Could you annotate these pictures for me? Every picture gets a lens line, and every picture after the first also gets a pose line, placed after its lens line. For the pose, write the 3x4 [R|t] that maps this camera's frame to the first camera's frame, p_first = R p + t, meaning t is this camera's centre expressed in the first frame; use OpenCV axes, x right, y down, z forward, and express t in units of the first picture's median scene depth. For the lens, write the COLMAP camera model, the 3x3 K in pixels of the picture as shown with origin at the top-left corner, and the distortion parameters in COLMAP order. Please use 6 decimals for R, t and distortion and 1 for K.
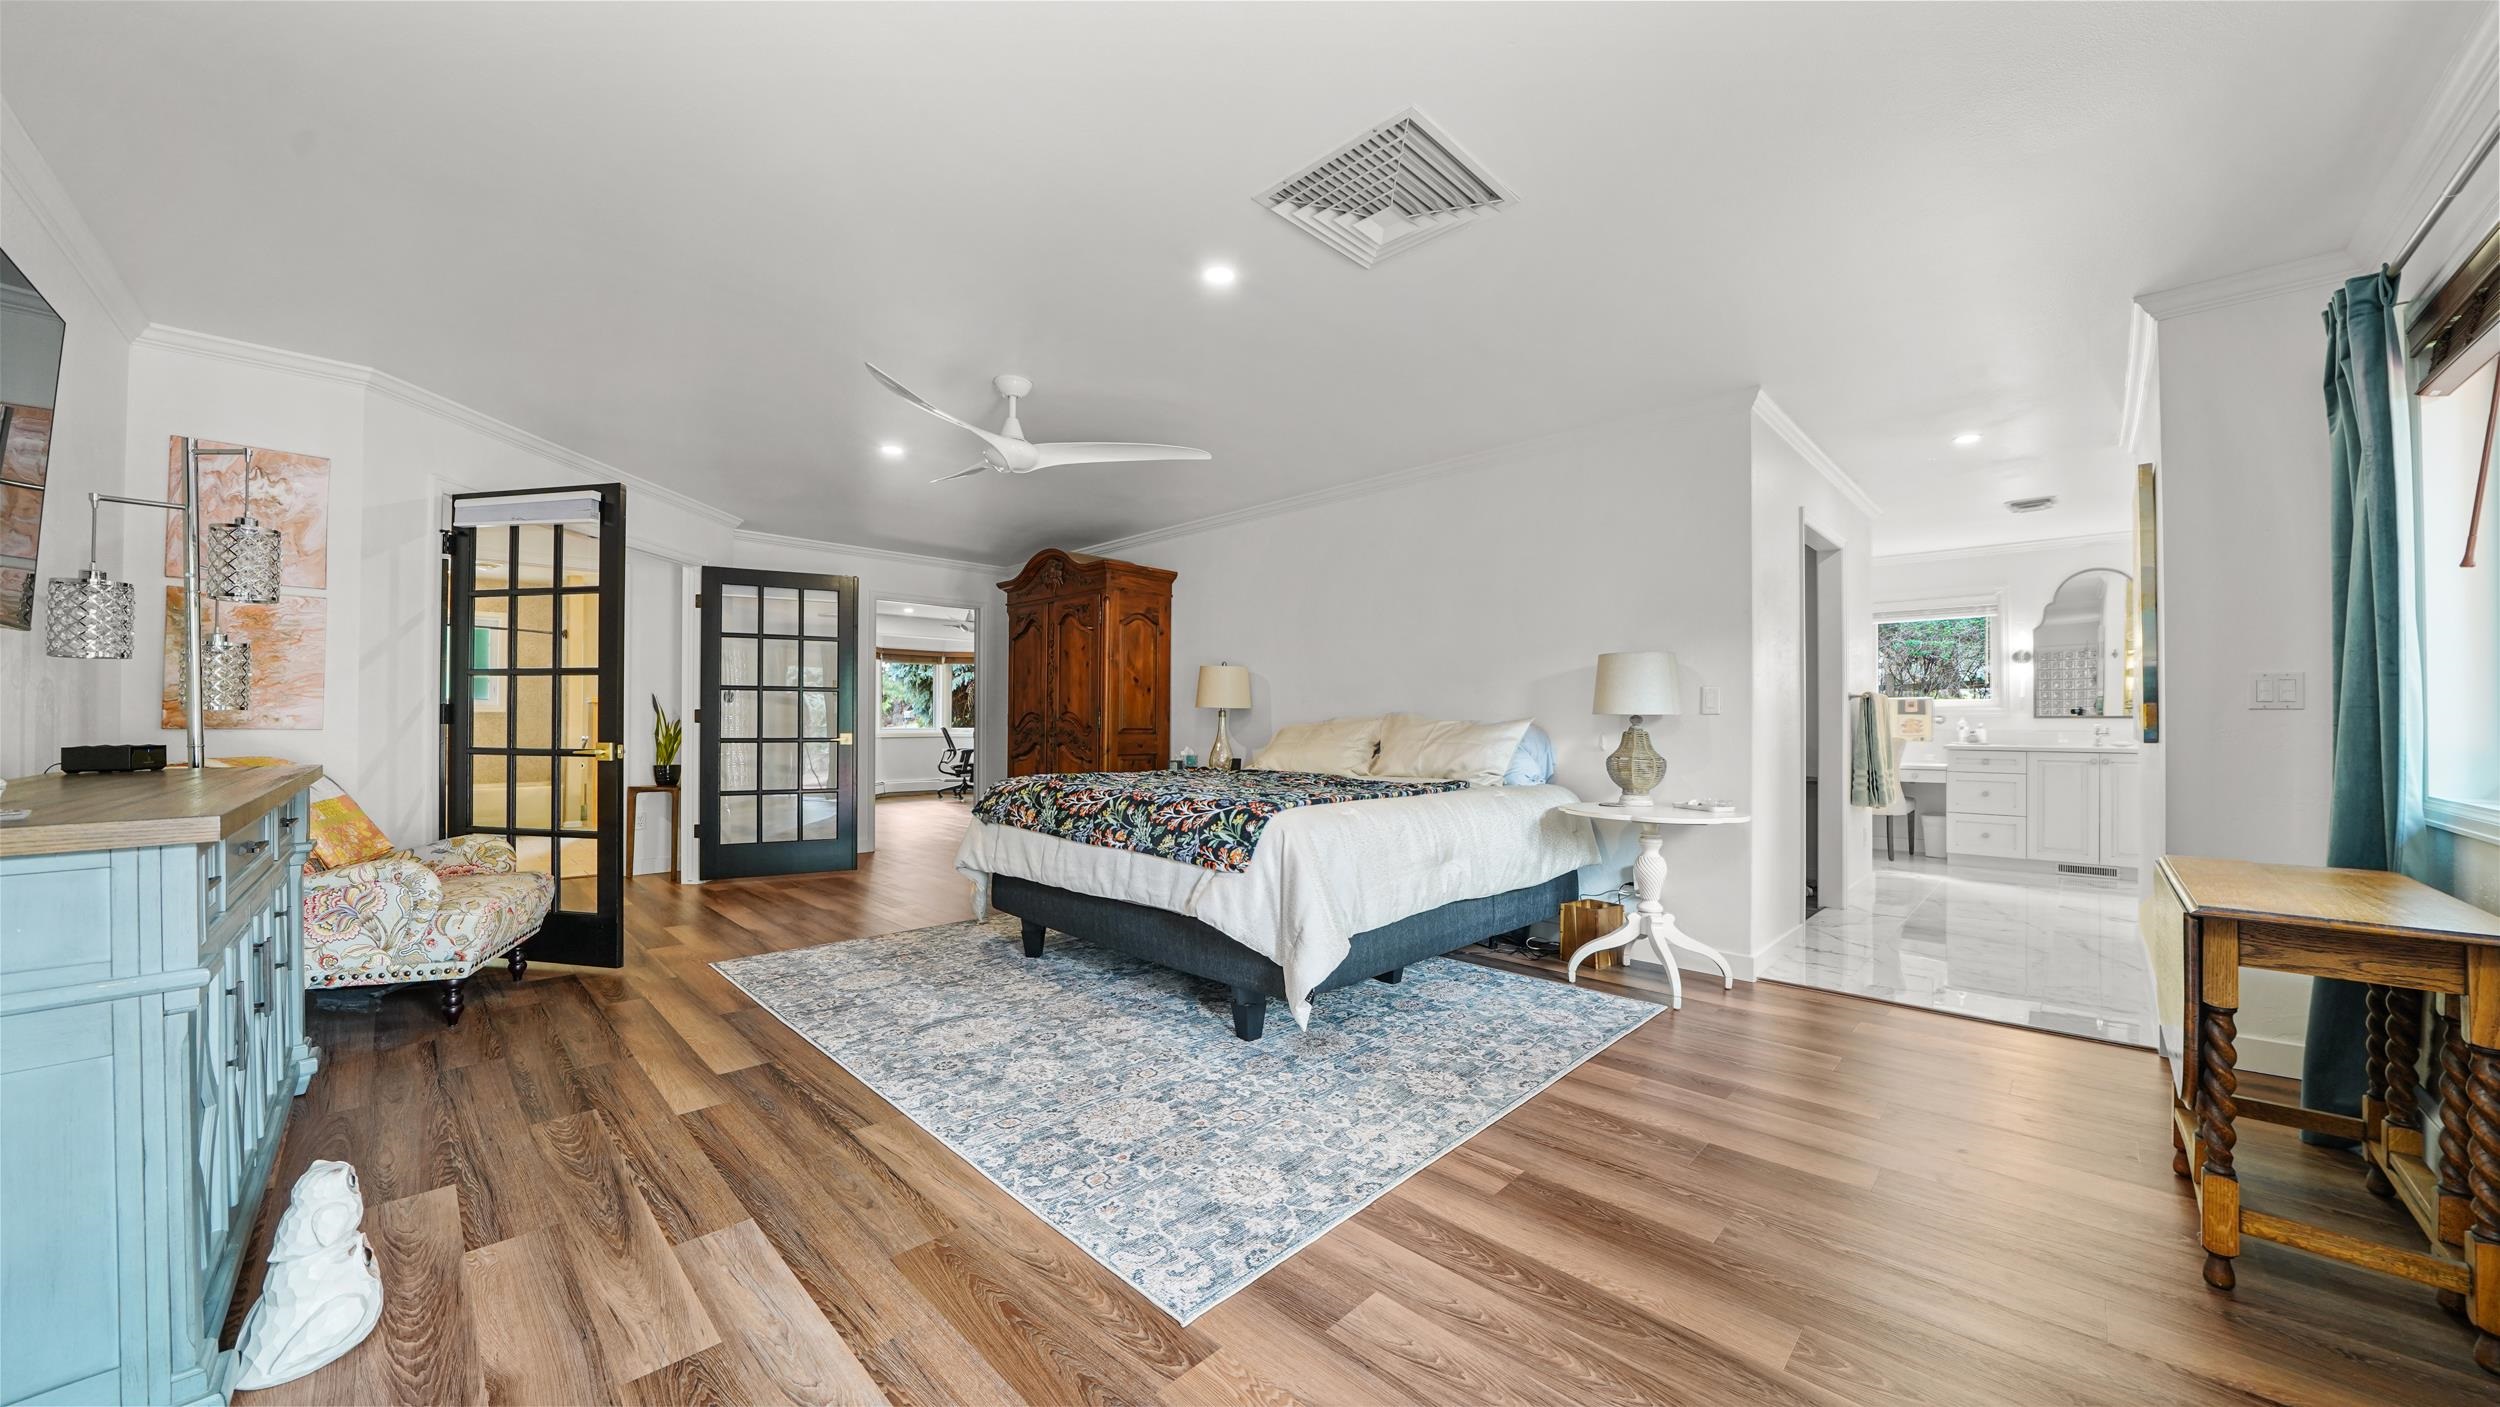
lens RADIAL K [[856.5, 0, 1253.2], [0, 856.5, 714.6], [0, 0, 1]] dist [0.000135, 0.000001]
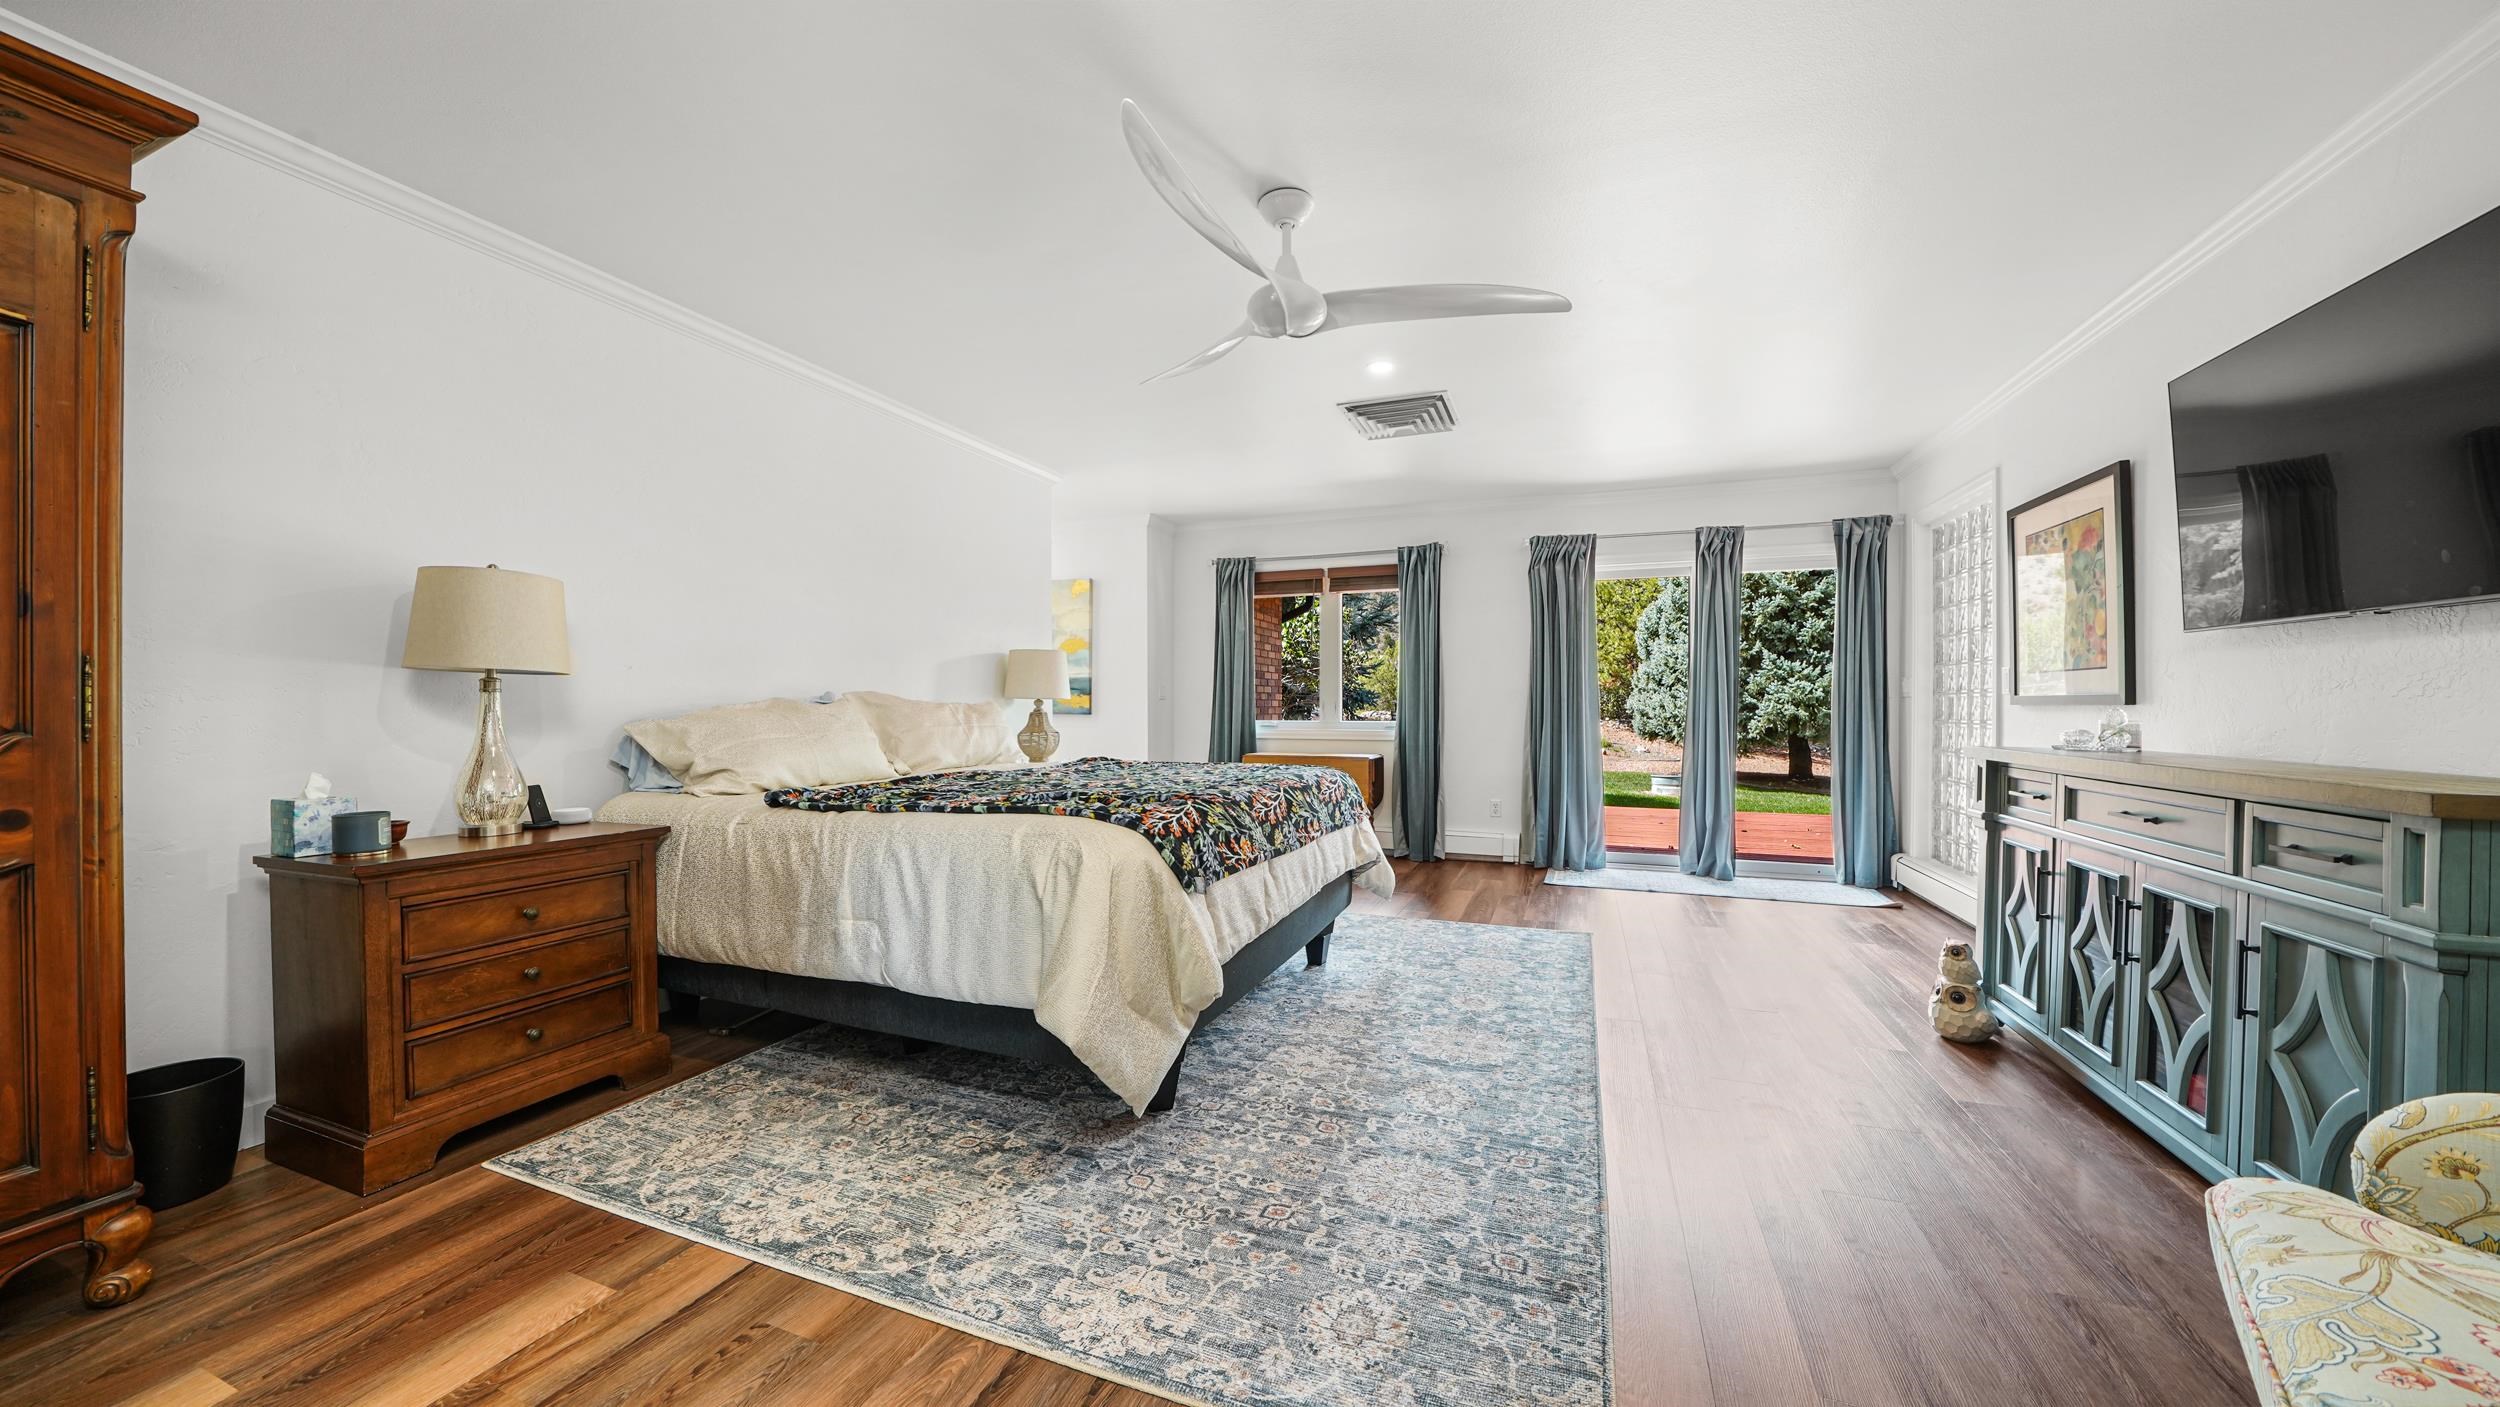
lens RADIAL K [[856.5, 0, 1253.2], [0, 856.5, 714.6], [0, 0, 1]] dist [0.000135, 0.000001]
pose [[-0.400348, -0.010225, 0.916306, -0.952190], [-0.012534, 0.999905, 0.005681, 0.014834], [-0.916277, -0.009210, -0.400438, 1.383955]]
